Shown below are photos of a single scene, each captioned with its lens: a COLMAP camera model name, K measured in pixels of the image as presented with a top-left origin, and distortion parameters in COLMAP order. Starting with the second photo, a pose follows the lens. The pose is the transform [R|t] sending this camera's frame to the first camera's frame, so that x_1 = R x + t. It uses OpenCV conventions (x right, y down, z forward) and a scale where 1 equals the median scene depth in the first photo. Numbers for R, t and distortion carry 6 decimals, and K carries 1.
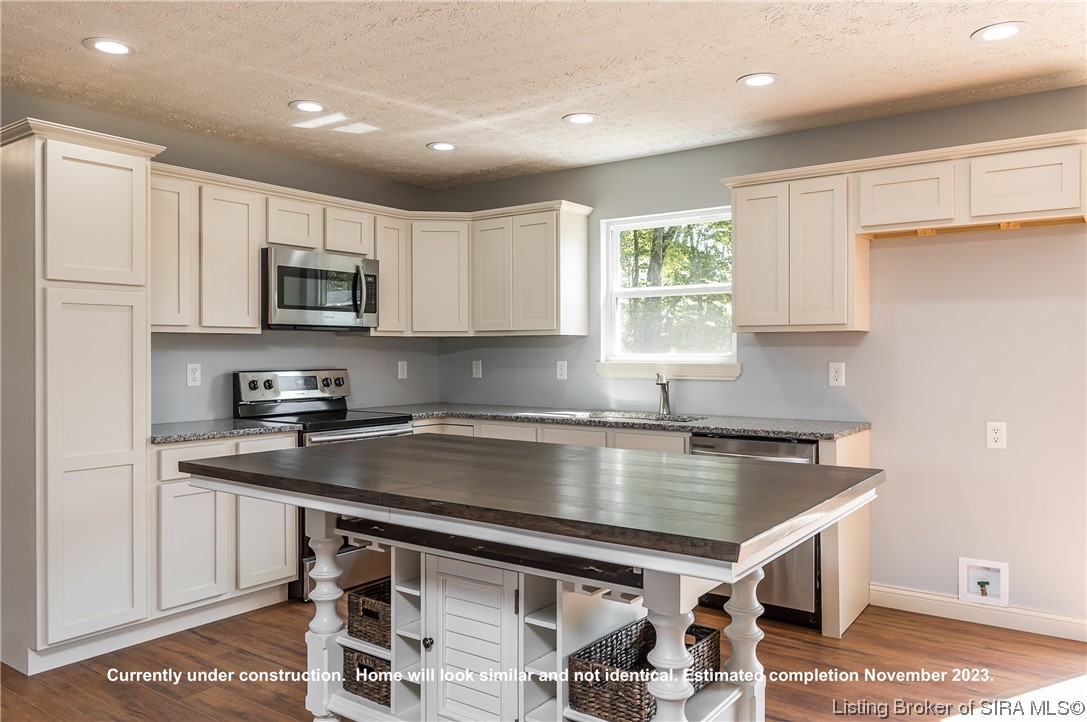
lens RADIAL K [[802.9, 0, 540.5], [0, 802.9, 356.1], [0, 0, 1]] dist [-0.011373, 0.009134]
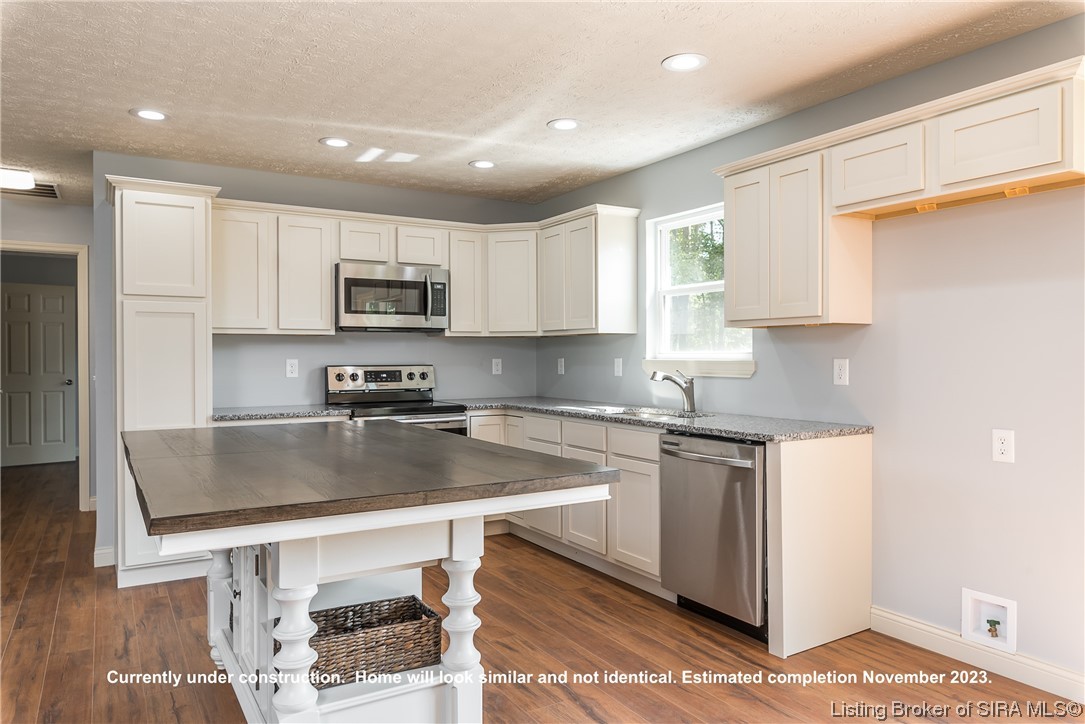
lens RADIAL K [[733.5, 0, 543.5], [0, 733.5, 363.2], [0, 0, 1]] dist [0.005352, -0.007924]
pose [[0.922402, 0.003550, -0.386214, 0.375314], [-0.001161, 0.999979, 0.006419, 0.007741], [0.386229, -0.005472, 0.922387, 0.101273]]
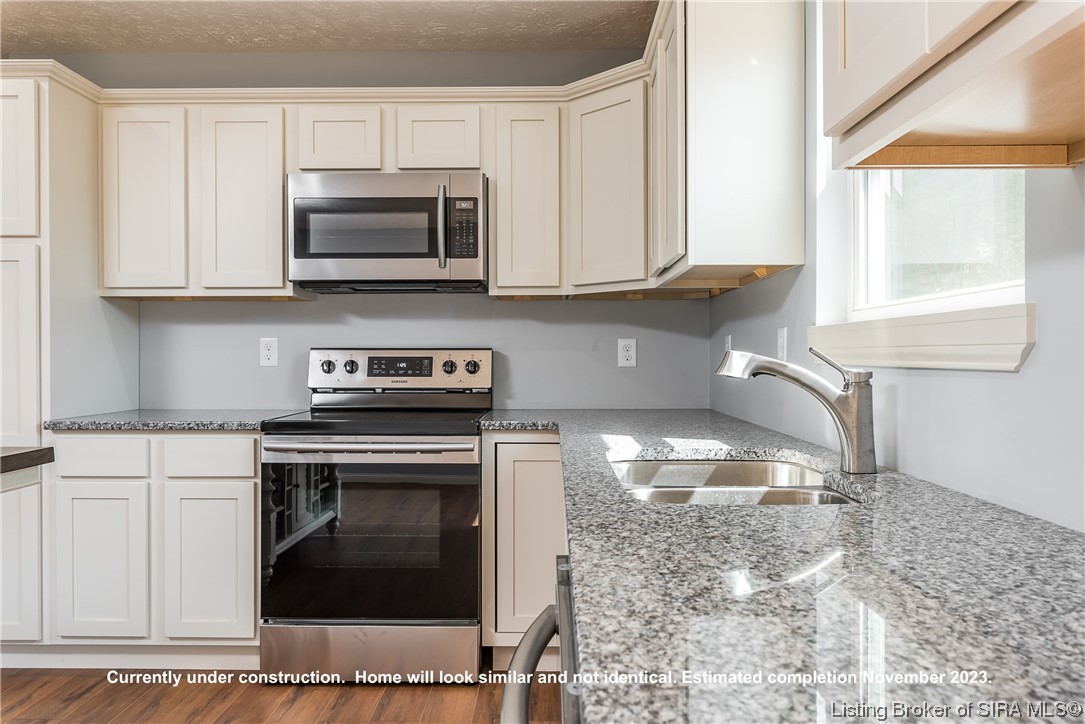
lens RADIAL K [[801.4, 0, 536.7], [0, 801.4, 357.0], [0, 0, 1]] dist [-0.011373, 0.009134]
pose [[0.583005, 0.000572, -0.812469, 0.381978], [-0.003840, 0.999991, -0.002051, 0.029391], [0.812460, 0.004316, 0.583001, 0.765952]]
